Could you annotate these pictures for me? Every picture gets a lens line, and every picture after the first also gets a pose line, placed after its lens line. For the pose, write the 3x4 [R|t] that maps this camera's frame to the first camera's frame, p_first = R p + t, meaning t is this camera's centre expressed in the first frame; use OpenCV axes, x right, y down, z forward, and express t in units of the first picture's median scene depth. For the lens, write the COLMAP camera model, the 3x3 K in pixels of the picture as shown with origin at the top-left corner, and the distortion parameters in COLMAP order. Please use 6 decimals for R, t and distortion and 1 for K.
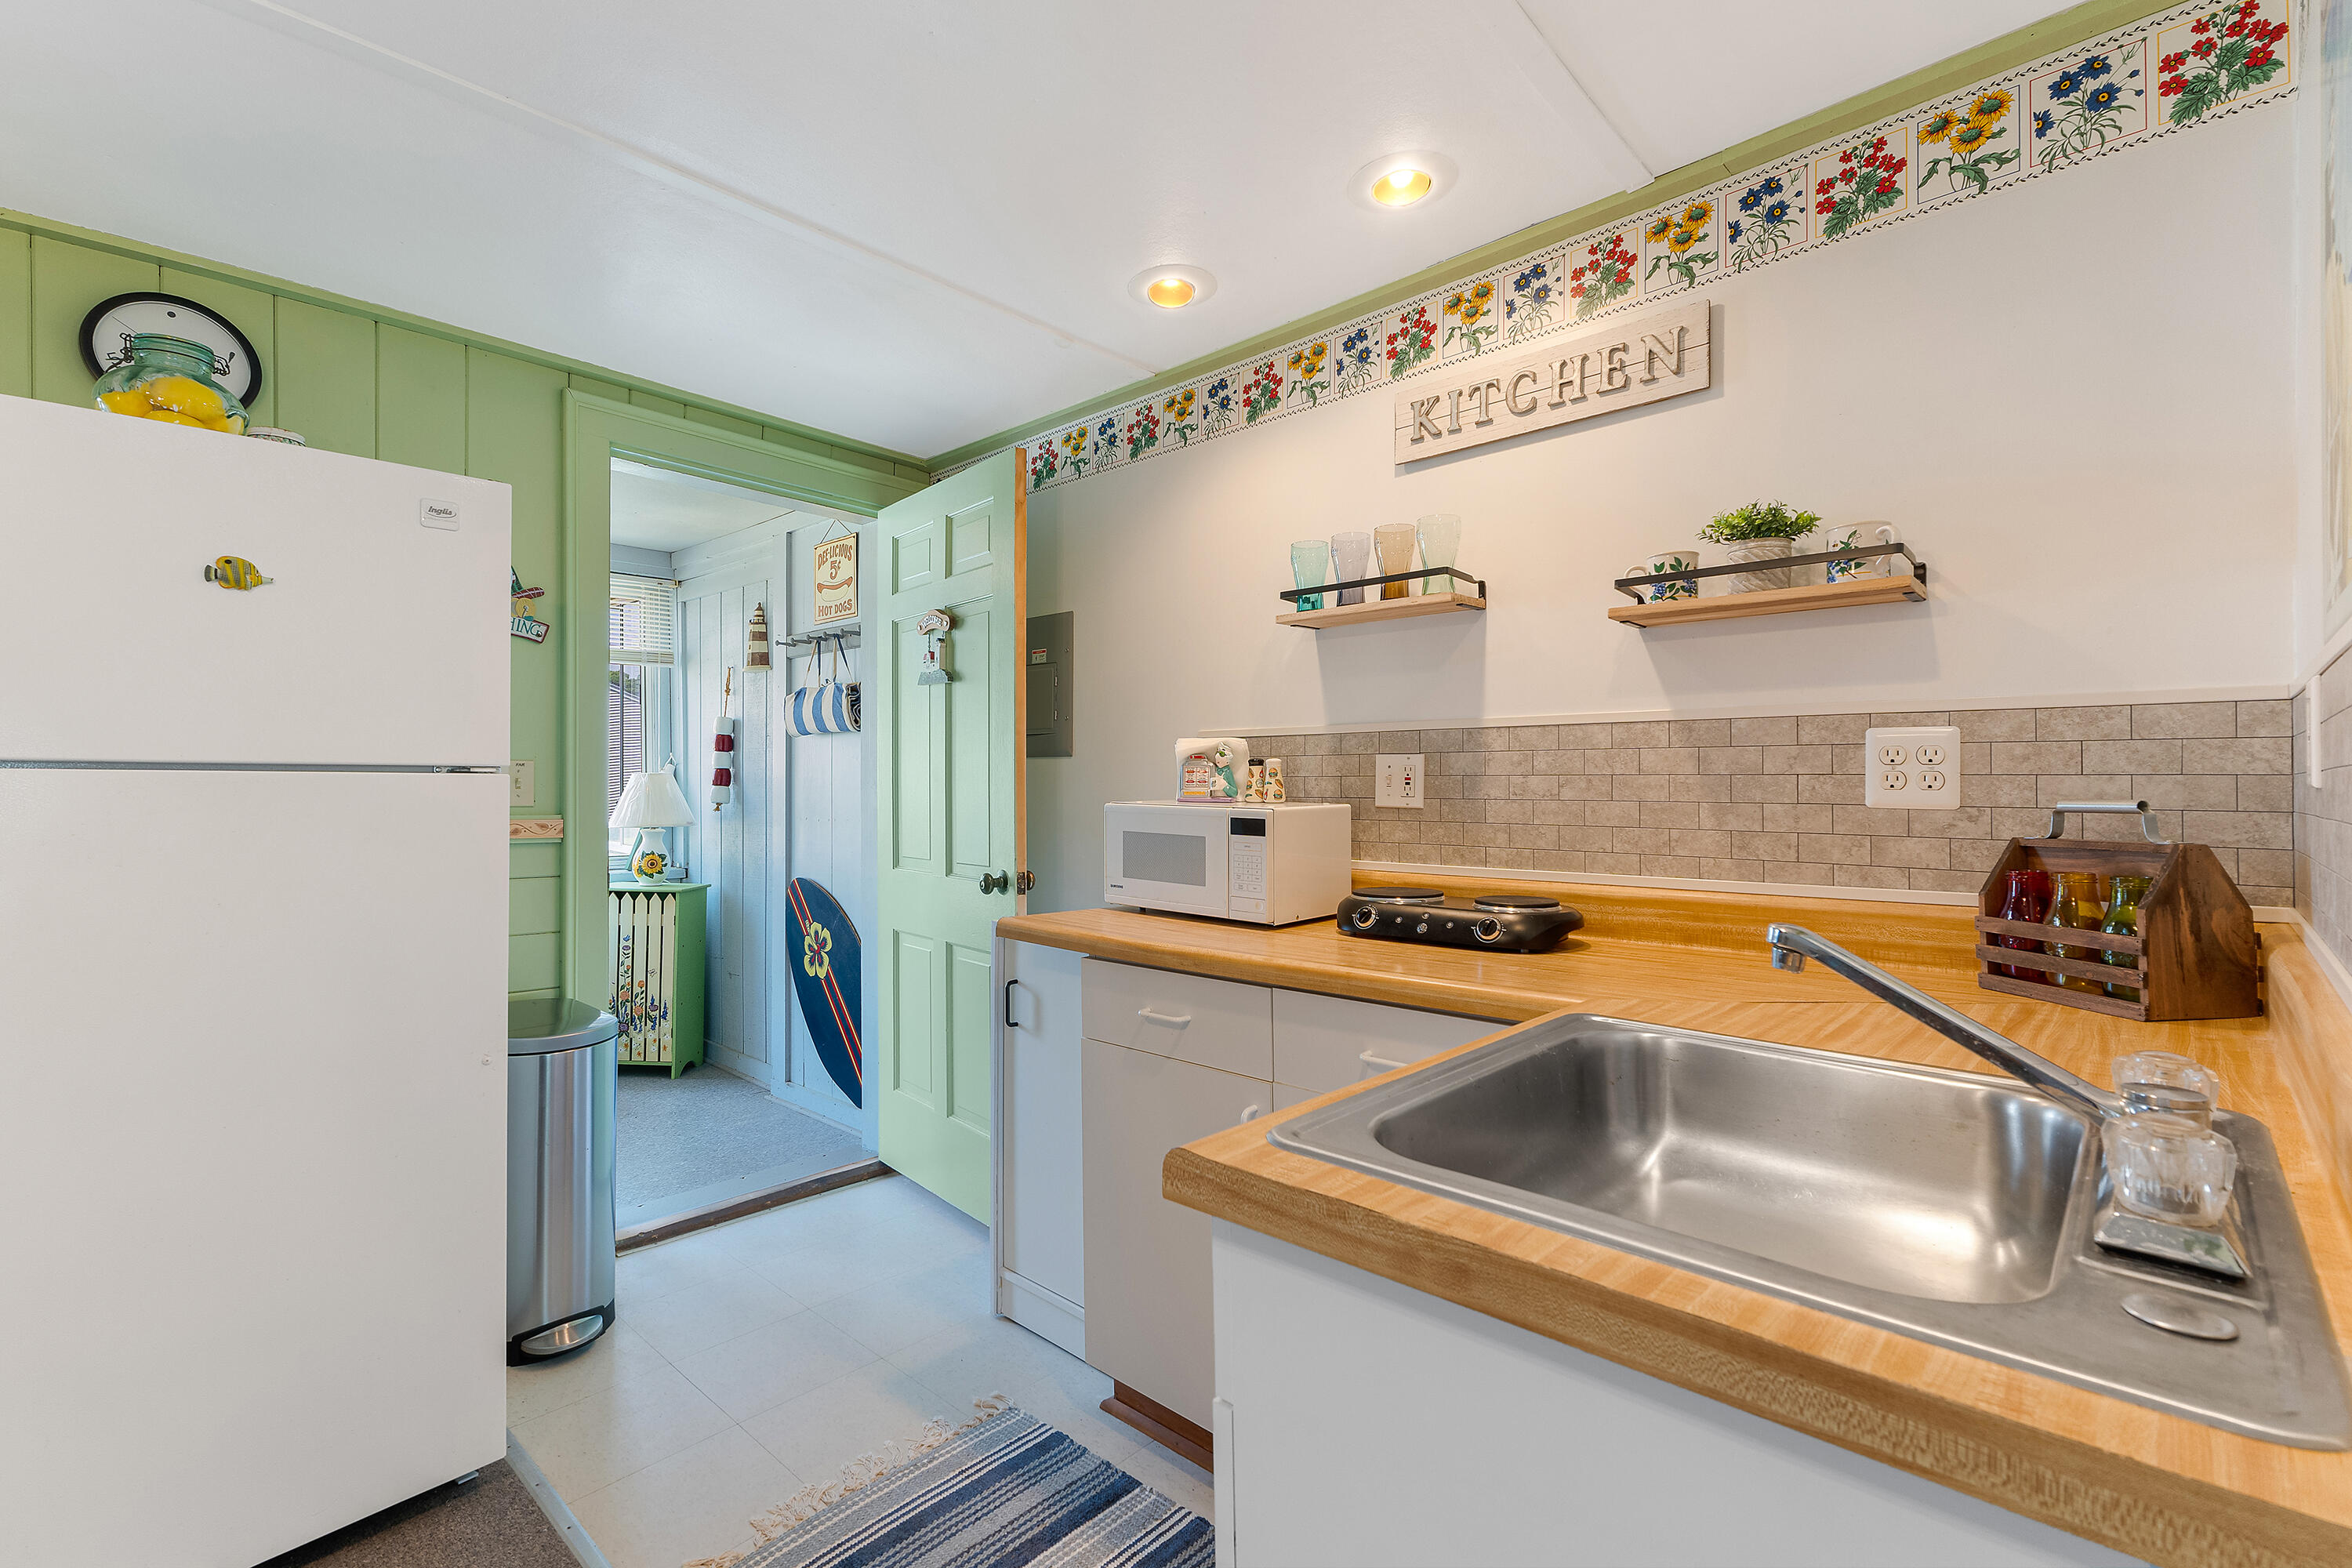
lens RADIAL K [[1069.6, 0, 1154.8], [0, 1069.6, 776.4], [0, 0, 1]] dist [0.041421, -0.000266]
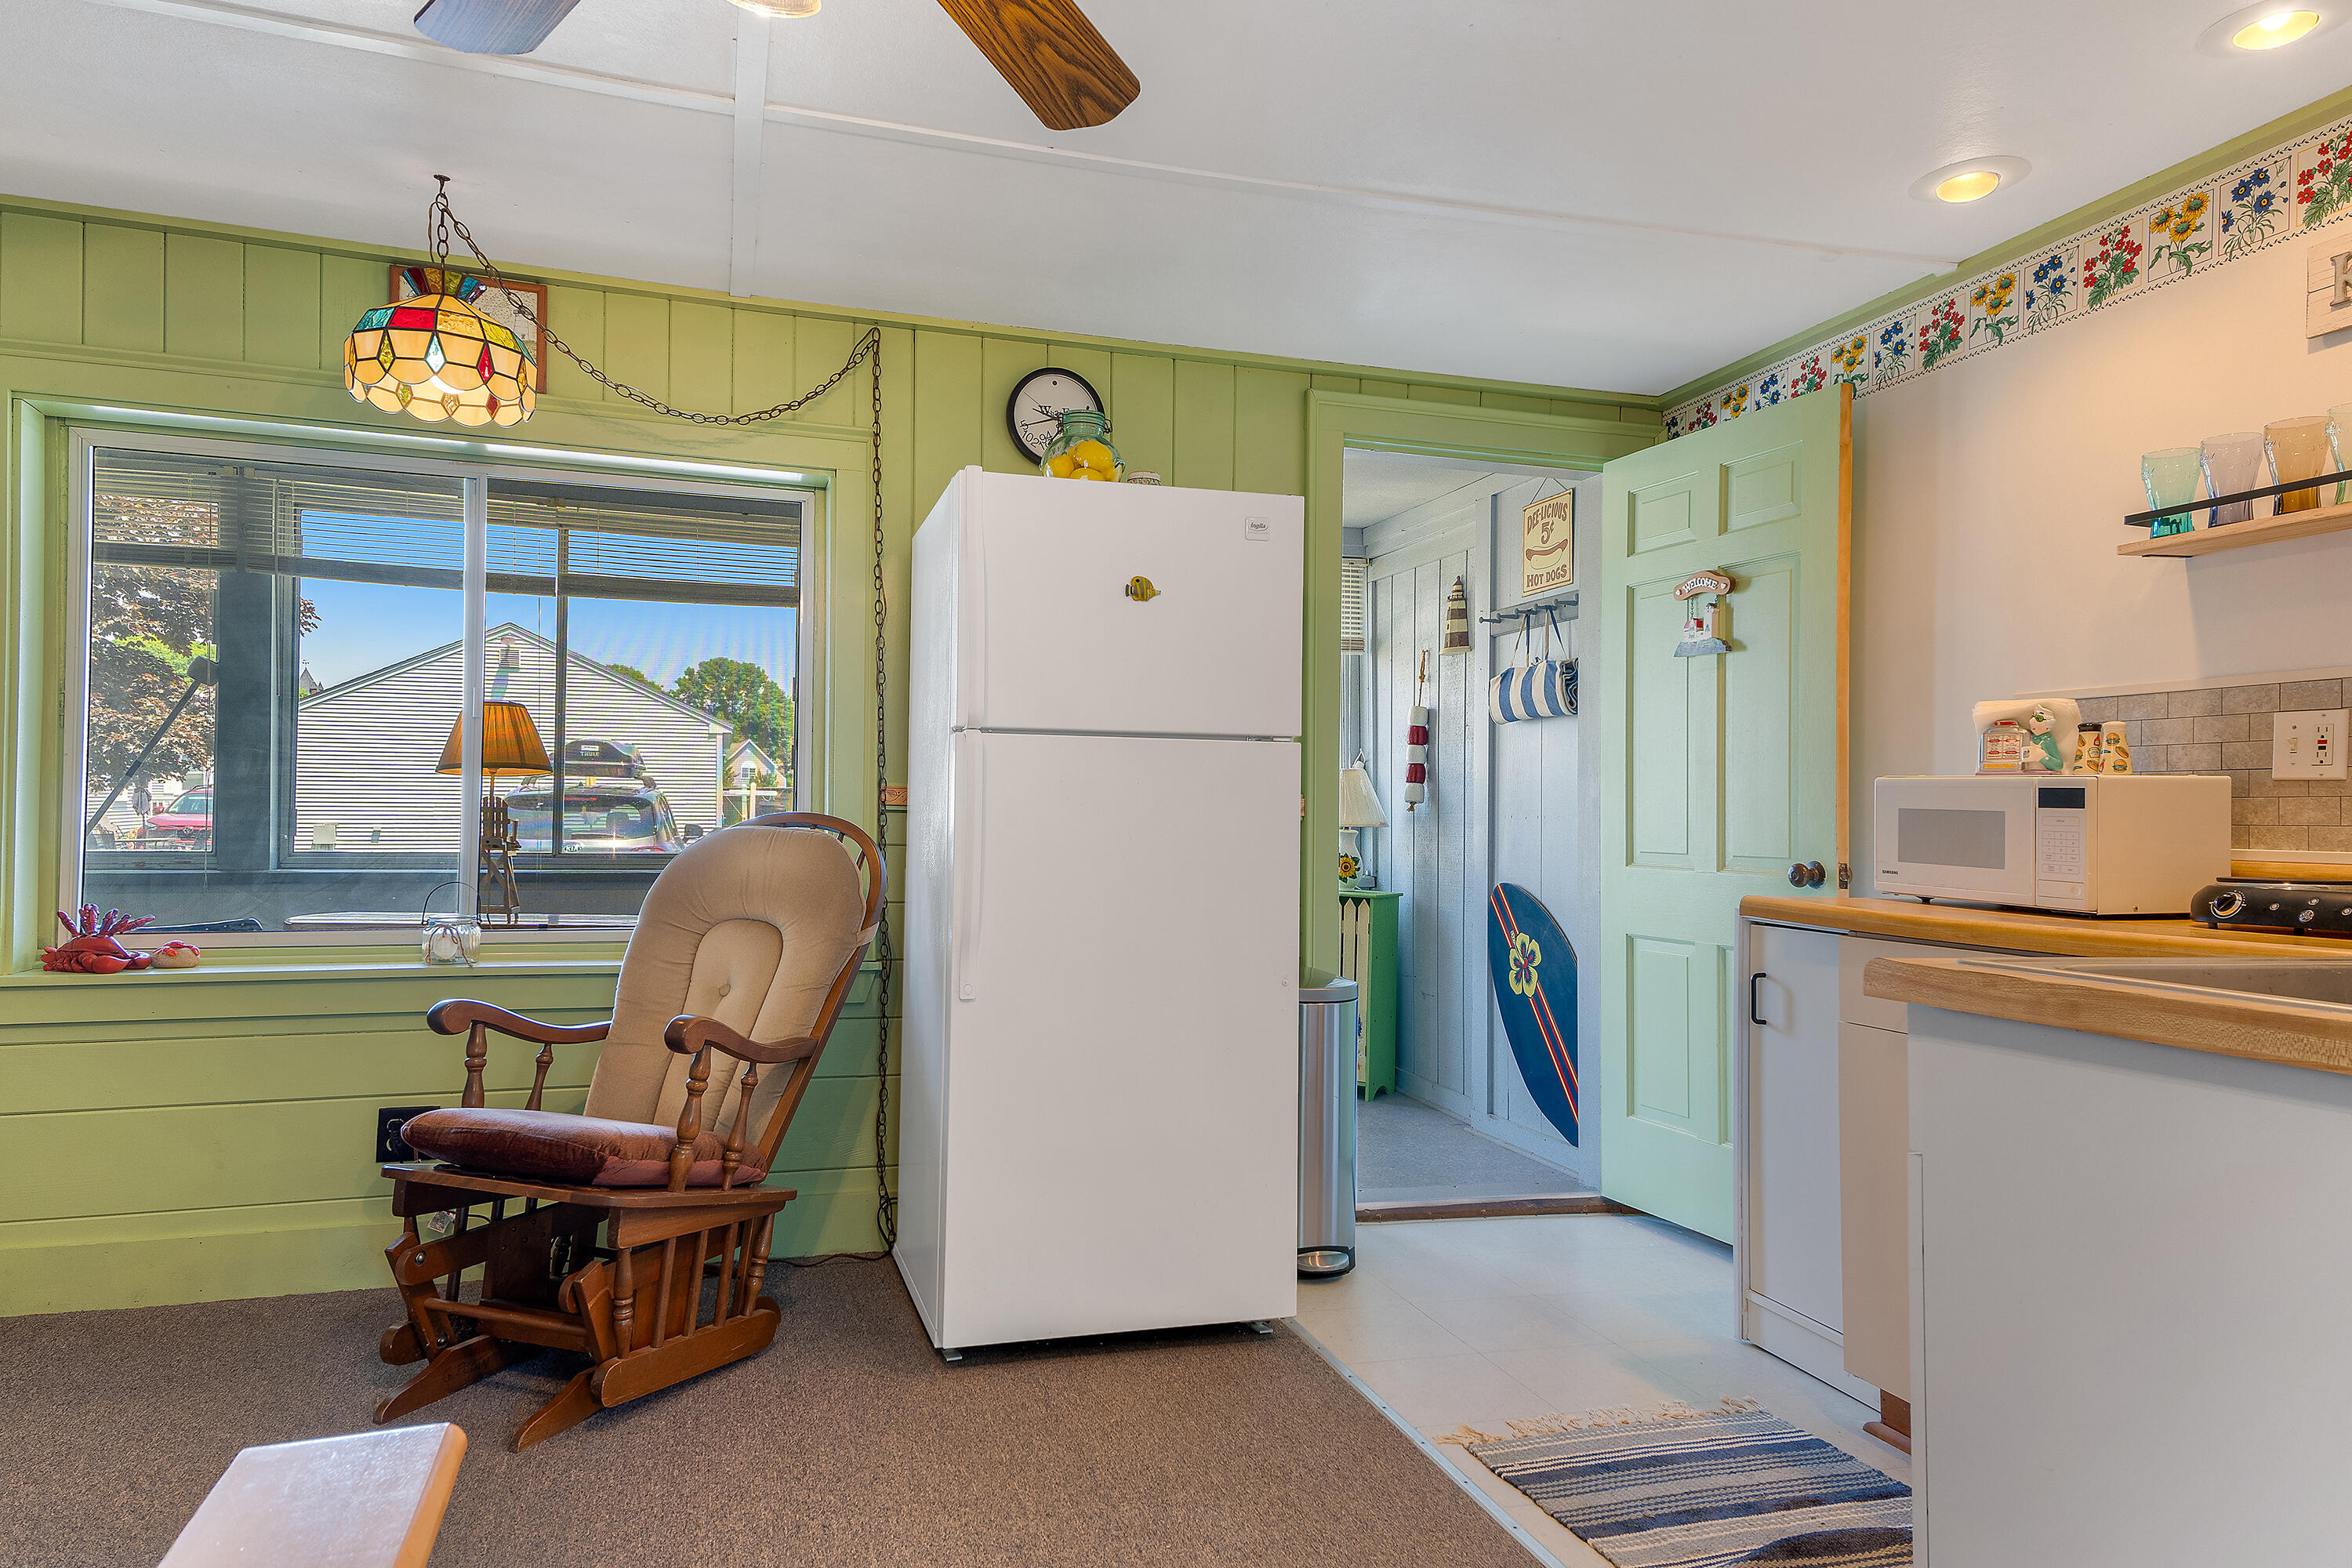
lens RADIAL K [[1486.5, 0, 1141.9], [0, 1486.5, 793.4], [0, 0, 1]] dist [0.047890, -0.002212]
pose [[0.864011, 0.002798, -0.503464, 0.053474], [-0.005962, 0.999971, -0.004674, 0.048324], [0.503437, 0.007040, 0.864003, -0.370860]]
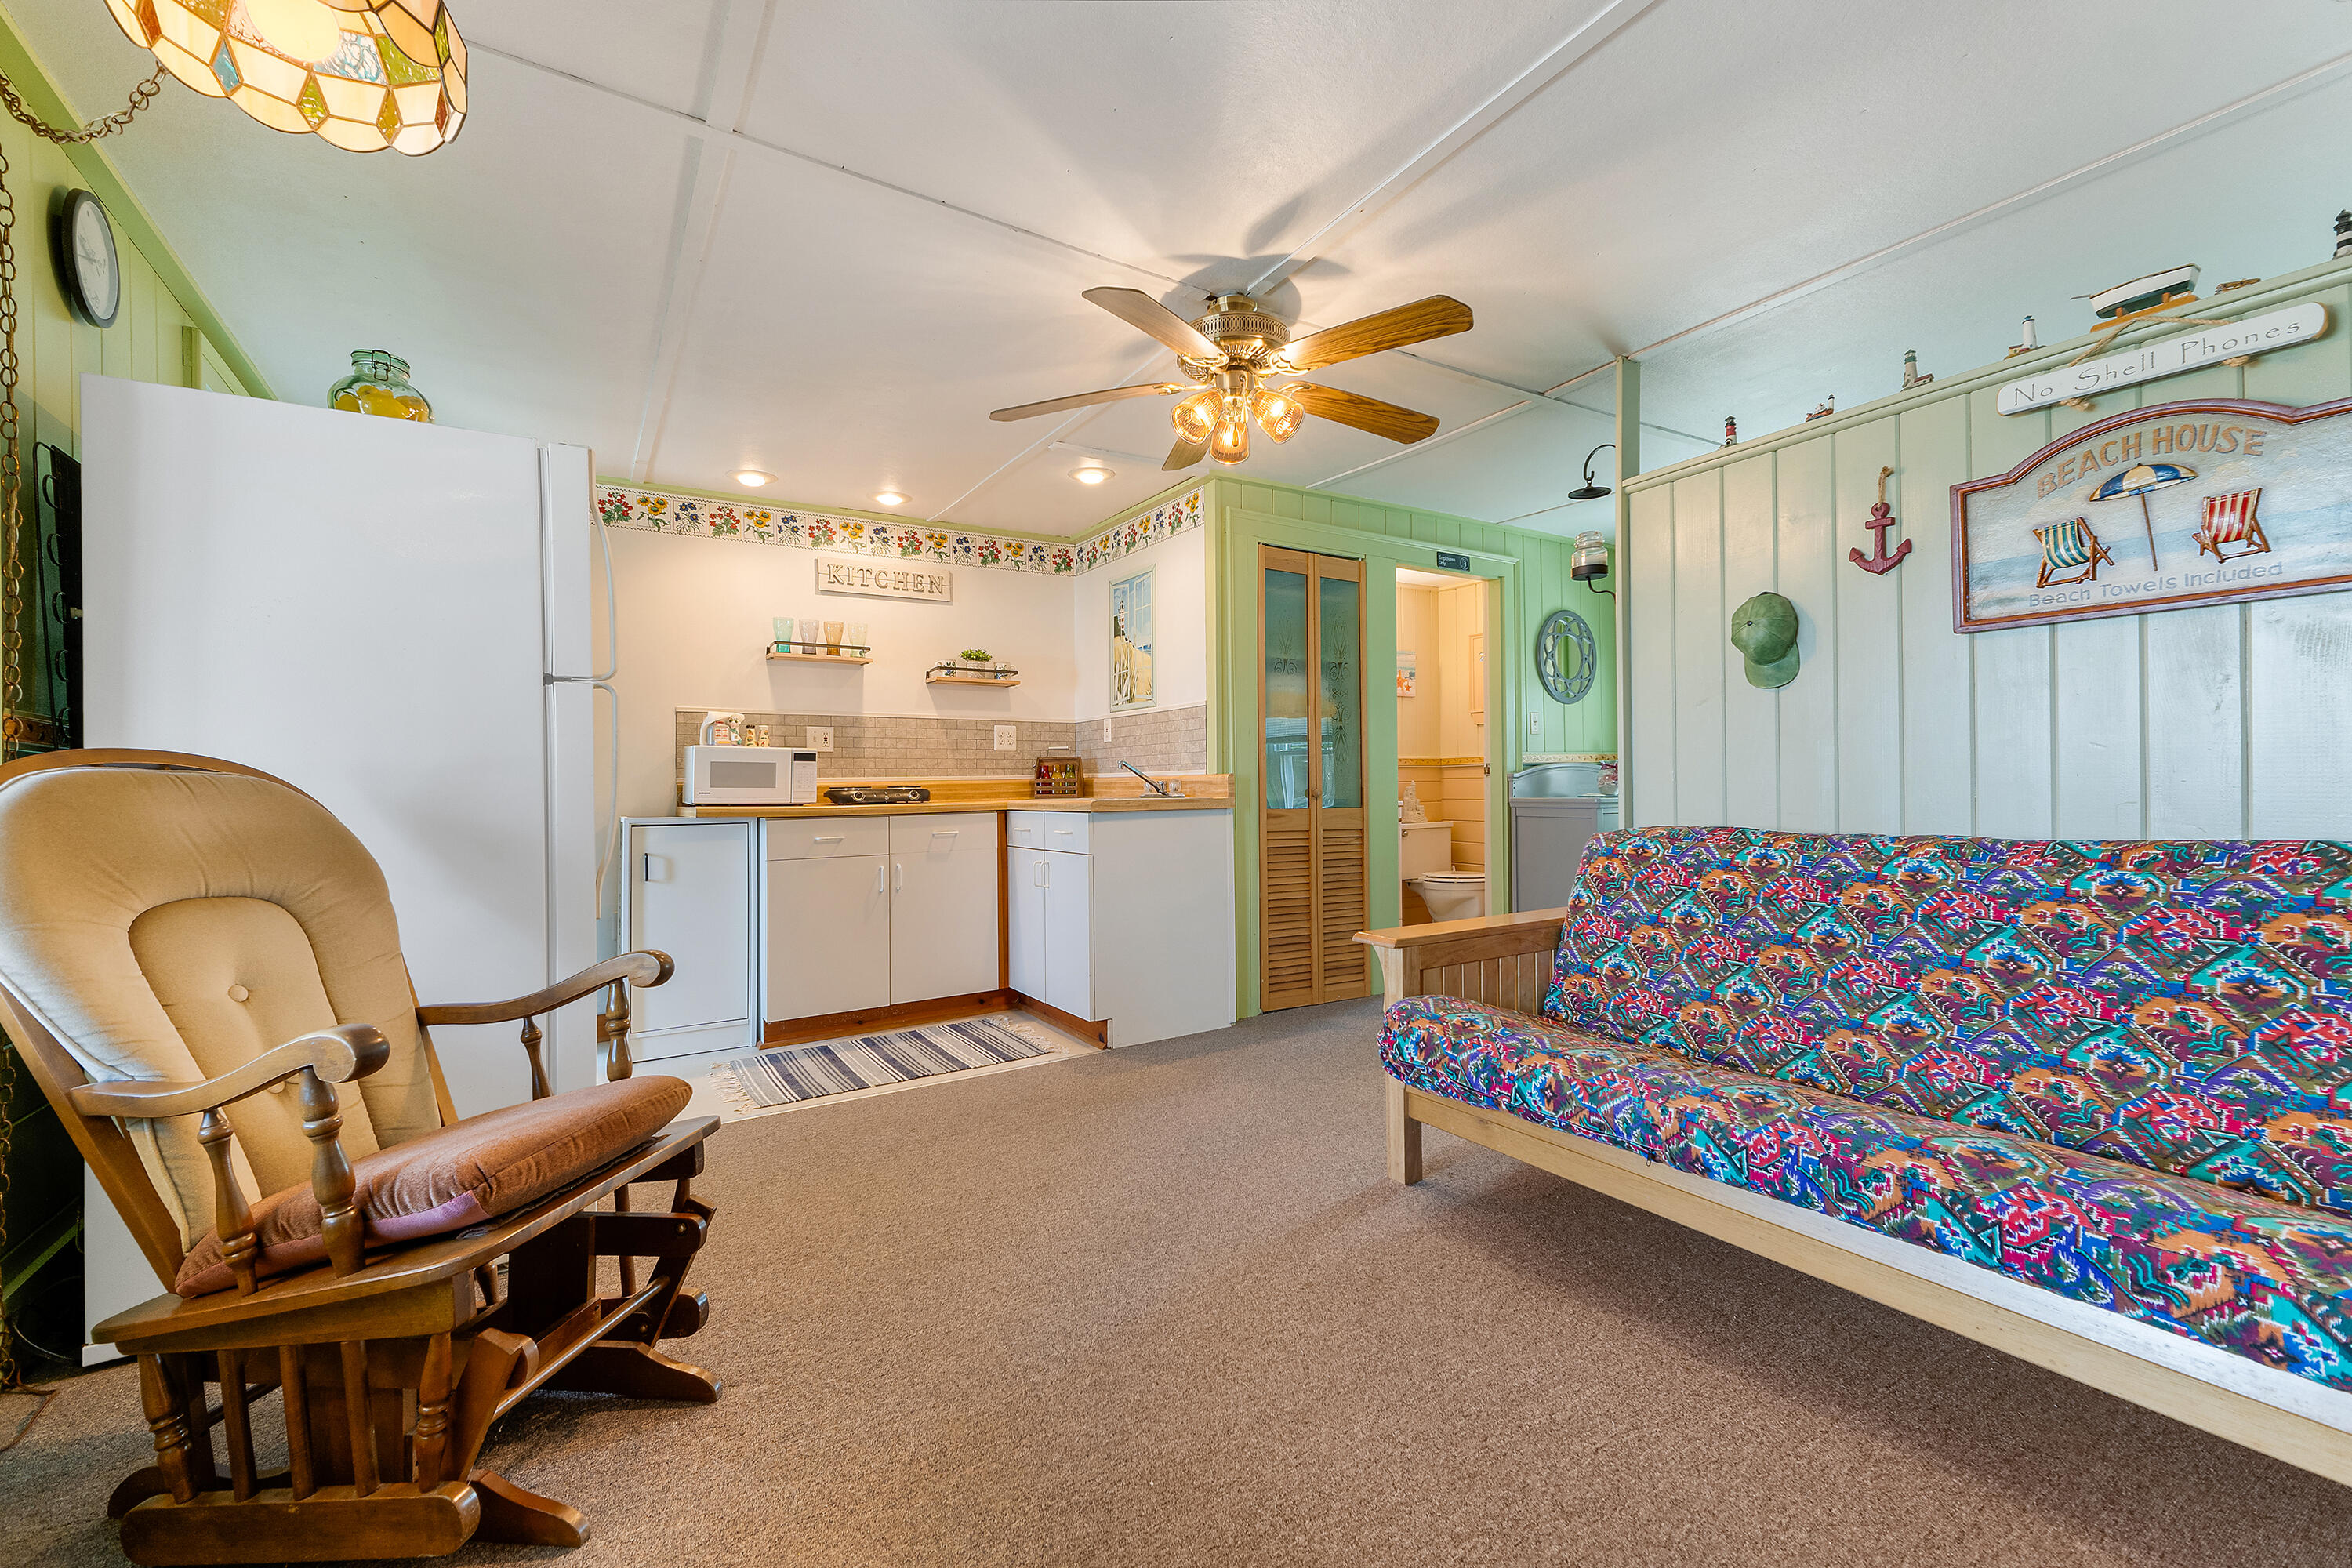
lens RADIAL K [[948.8, 0, 1176.0], [0, 948.8, 784.0], [0, 0, 1]] dist [0.012668, -0.000034]
pose [[0.252796, -0.006374, 0.967499, -1.384216], [0.001673, 0.999980, 0.006151, 0.081004], [-0.967518, 0.000064, 0.252801, -0.151435]]
